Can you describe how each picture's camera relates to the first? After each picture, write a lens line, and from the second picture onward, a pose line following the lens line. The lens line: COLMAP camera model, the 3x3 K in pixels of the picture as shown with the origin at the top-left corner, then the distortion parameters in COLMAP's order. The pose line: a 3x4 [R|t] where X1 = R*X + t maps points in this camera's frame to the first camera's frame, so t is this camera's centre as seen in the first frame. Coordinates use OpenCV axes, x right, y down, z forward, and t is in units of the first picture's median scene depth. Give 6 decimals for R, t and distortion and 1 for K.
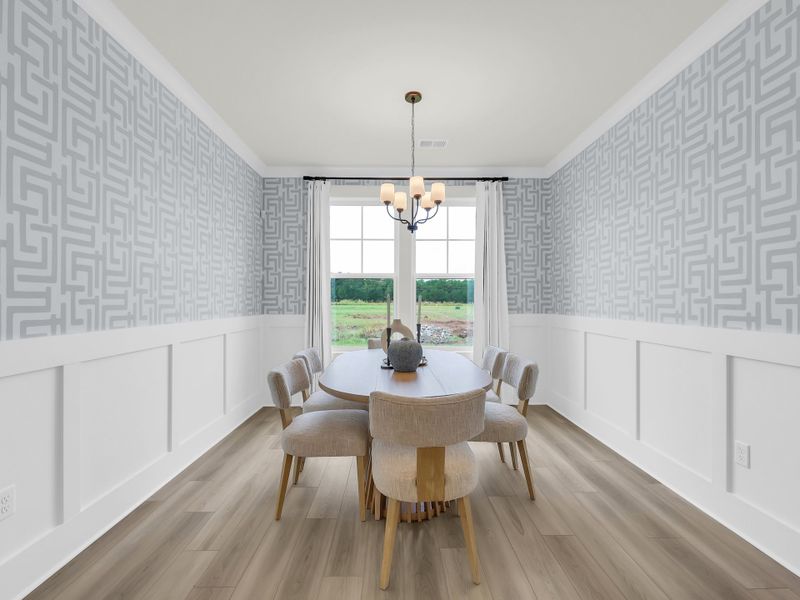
lens RADIAL K [[360.5, 0, 400.0], [0, 360.5, 300.0], [0, 0, 1]] dist [-0.000829, -0.000121]
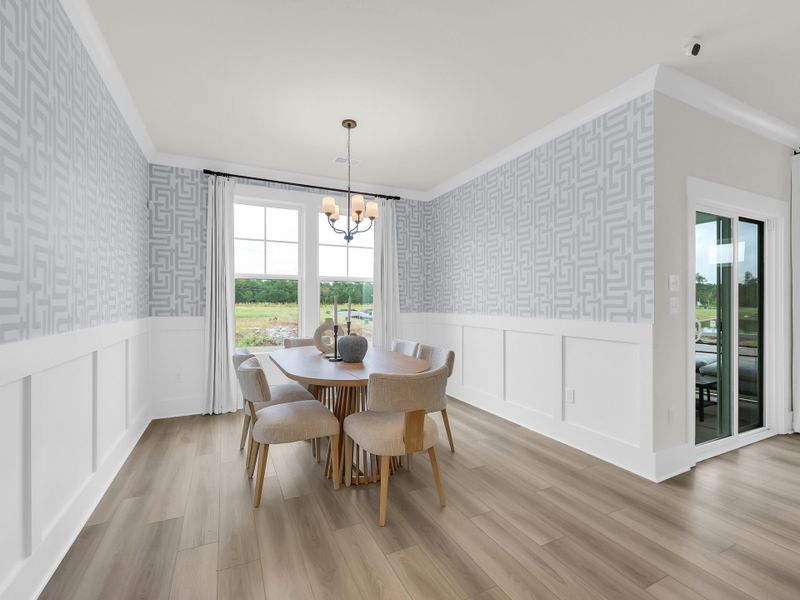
lens RADIAL K [[360.5, 0, 400.0], [0, 360.5, 300.0], [0, 0, 1]] dist [-0.000829, -0.000121]
pose [[0.906939, 0.002581, 0.421254, -0.224197], [-0.001325, 0.999994, -0.003274, 0.000485], [-0.421260, 0.002411, 0.906937, -0.079726]]
